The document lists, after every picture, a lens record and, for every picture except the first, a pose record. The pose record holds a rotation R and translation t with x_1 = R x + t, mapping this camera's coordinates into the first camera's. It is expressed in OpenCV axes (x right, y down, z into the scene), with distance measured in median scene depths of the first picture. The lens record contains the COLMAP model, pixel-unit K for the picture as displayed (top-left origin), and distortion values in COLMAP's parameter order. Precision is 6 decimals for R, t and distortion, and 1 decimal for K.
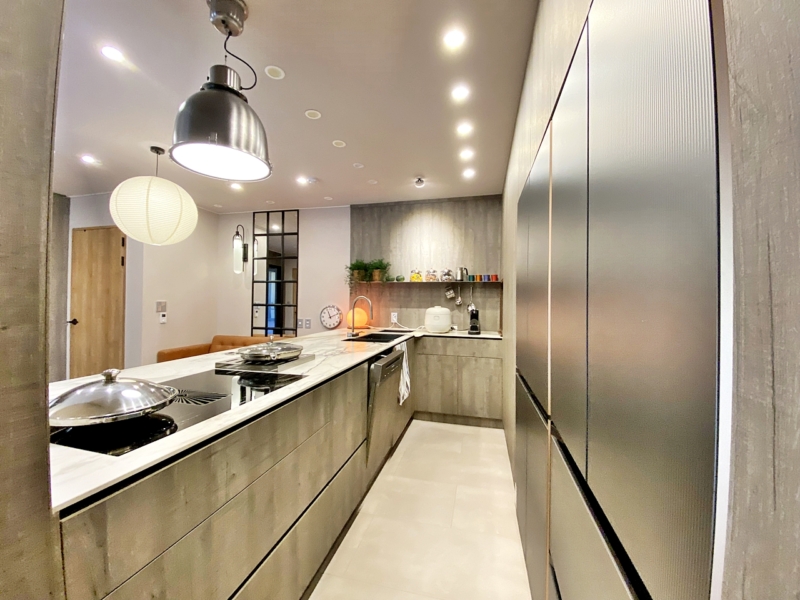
lens RADIAL K [[328.5, 0, 400.0], [0, 328.5, 300.0], [0, 0, 1]] dist [0.012672, -0.019250]
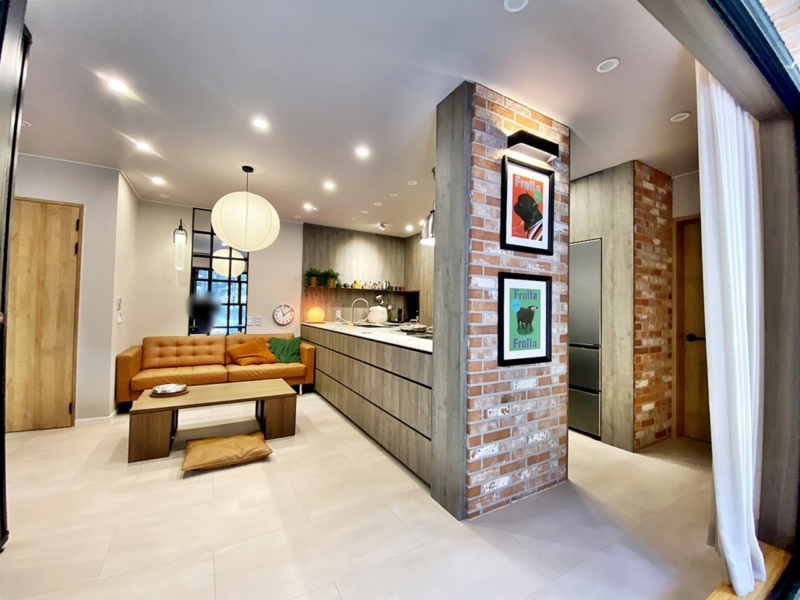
lens RADIAL K [[328.5, 0, 400.0], [0, 328.5, 300.0], [0, 0, 1]] dist [0.012672, -0.019250]
pose [[0.717108, 0.018889, 0.696706, -0.778774], [-0.019000, 0.999791, -0.007551, 0.000726], [-0.696703, -0.007823, 0.717317, -0.138703]]
